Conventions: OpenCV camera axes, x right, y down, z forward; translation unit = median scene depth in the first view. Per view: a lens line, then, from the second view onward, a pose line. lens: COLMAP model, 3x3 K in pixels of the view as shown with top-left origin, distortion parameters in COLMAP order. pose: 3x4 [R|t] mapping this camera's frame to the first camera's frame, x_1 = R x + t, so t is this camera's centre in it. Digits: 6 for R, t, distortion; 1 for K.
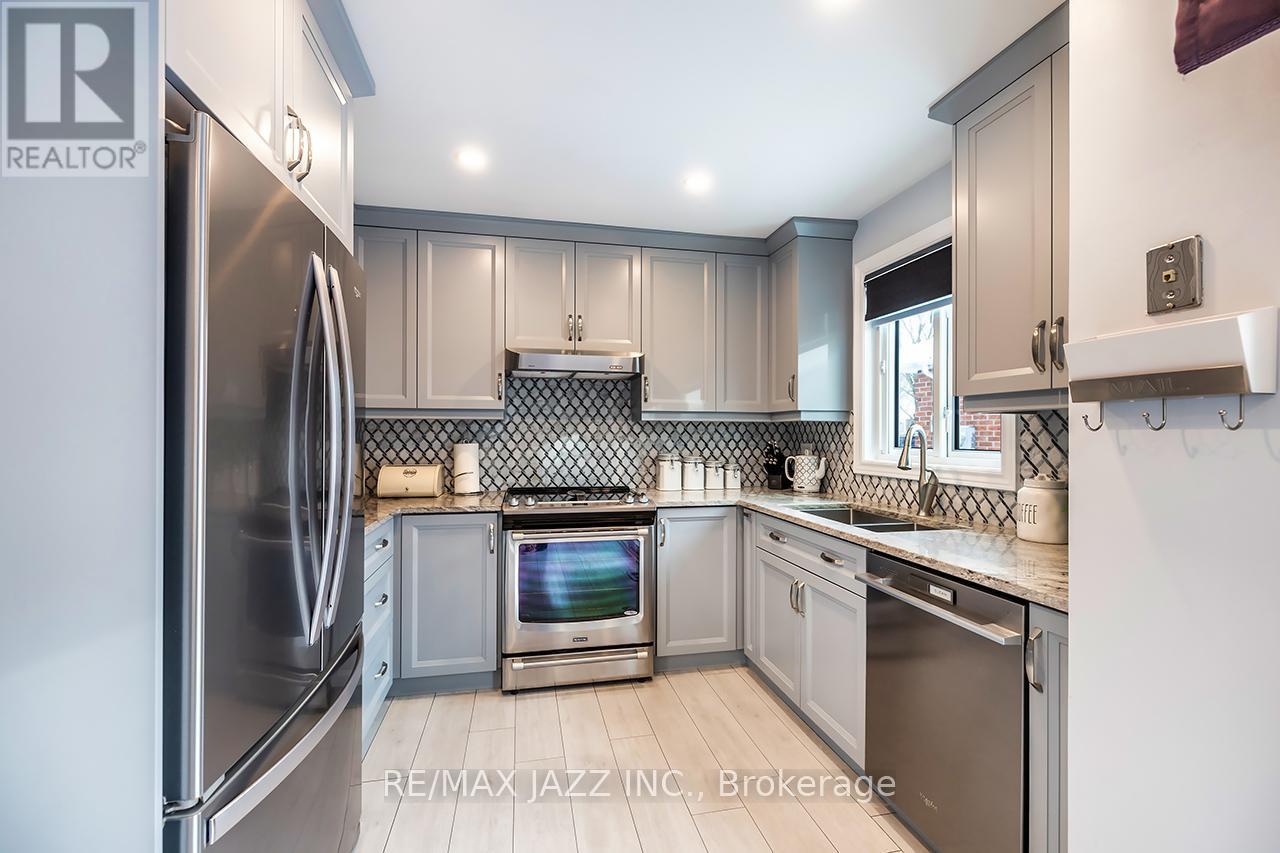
lens RADIAL K [[545.3, 0, 642.4], [0, 545.3, 430.5], [0, 0, 1]] dist [-0.002130, 0.000242]
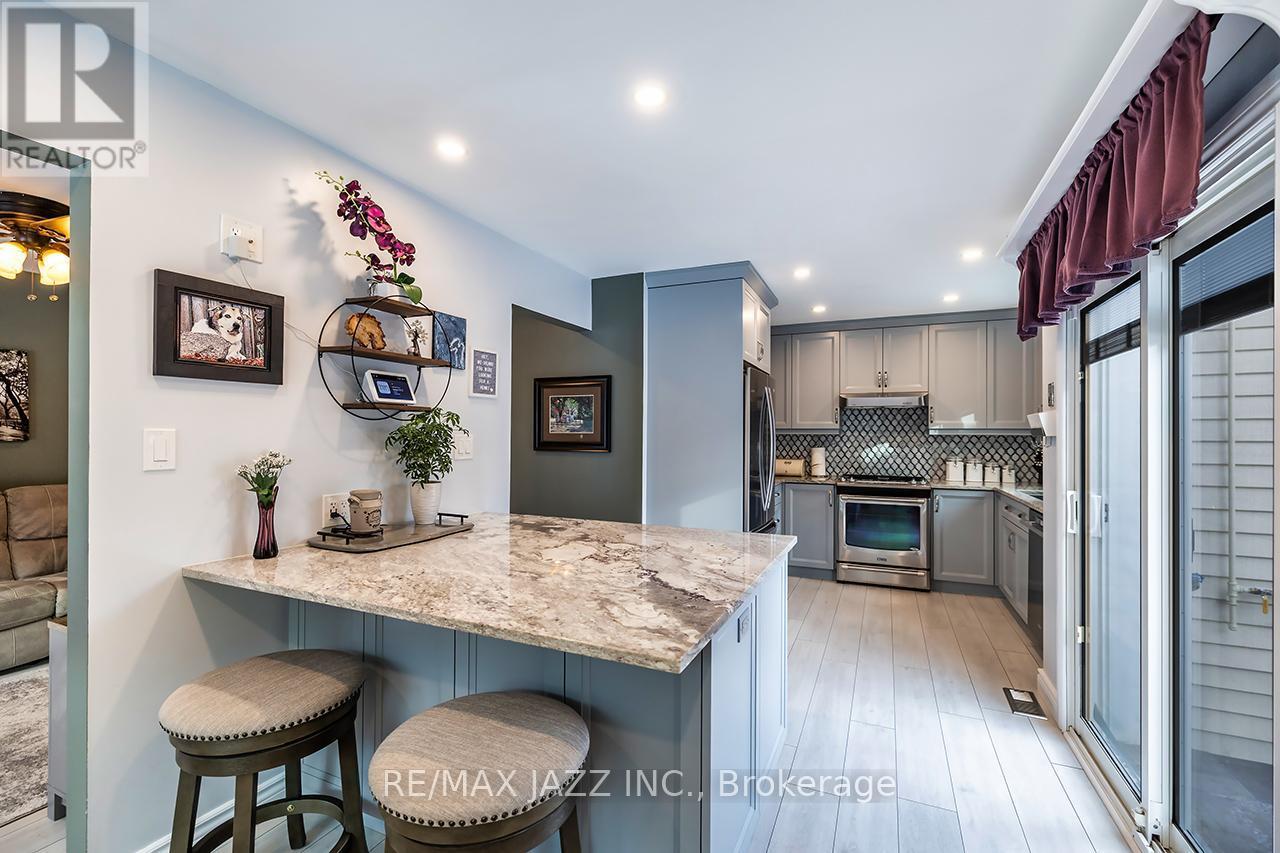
lens RADIAL K [[545.3, 0, 642.6], [0, 545.3, 433.9], [0, 0, 1]] dist [-0.002130, 0.000242]
pose [[0.804931, -0.000615, -0.593368, 0.253765], [0.000208, 1.000000, -0.000754, -0.018373], [0.593368, 0.000484, 0.804931, -0.720375]]
